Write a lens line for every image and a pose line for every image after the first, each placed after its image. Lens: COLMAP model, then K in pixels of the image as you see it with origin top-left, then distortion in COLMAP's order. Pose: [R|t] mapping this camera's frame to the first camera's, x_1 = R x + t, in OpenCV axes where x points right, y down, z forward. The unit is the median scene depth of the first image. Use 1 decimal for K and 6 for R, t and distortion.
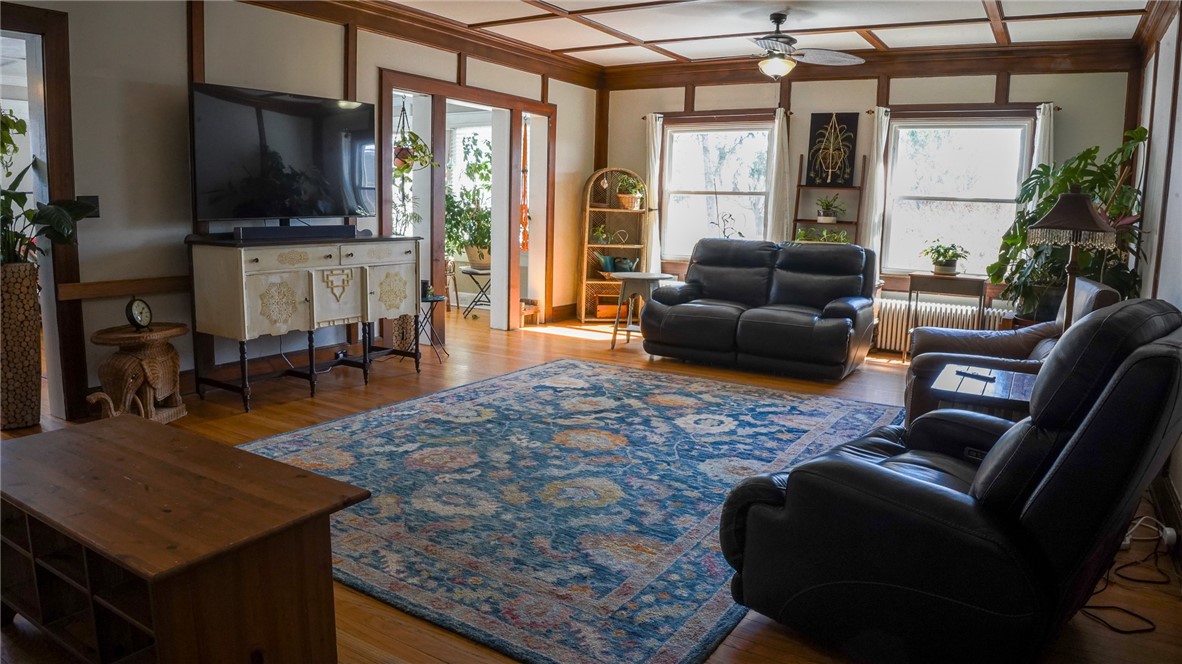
lens RADIAL K [[783.0, 0, 586.9], [0, 783.0, 333.8], [0, 0, 1]] dist [-0.114272, 0.014033]
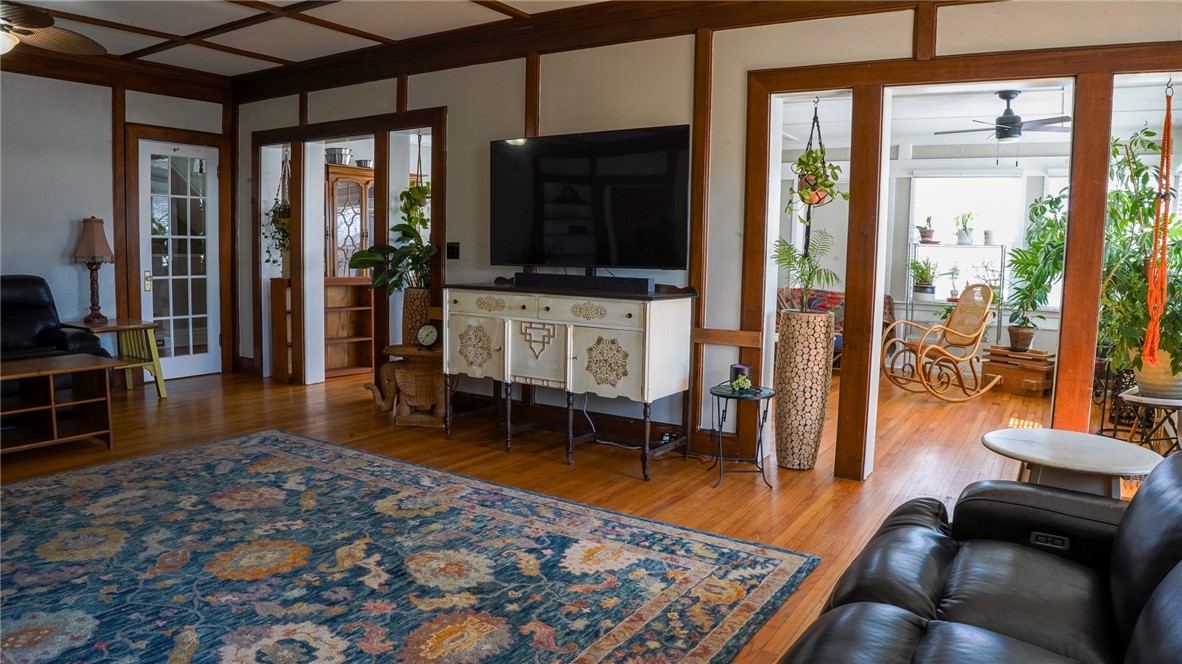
lens RADIAL K [[783.0, 0, 589.1], [0, 783.0, 329.0], [0, 0, 1]] dist [-0.114272, 0.014033]
pose [[-0.012310, 0.076466, -0.996996, 0.636683], [-0.188796, 0.978960, 0.077414, -0.173453], [0.981939, 0.189182, 0.002385, 1.161900]]
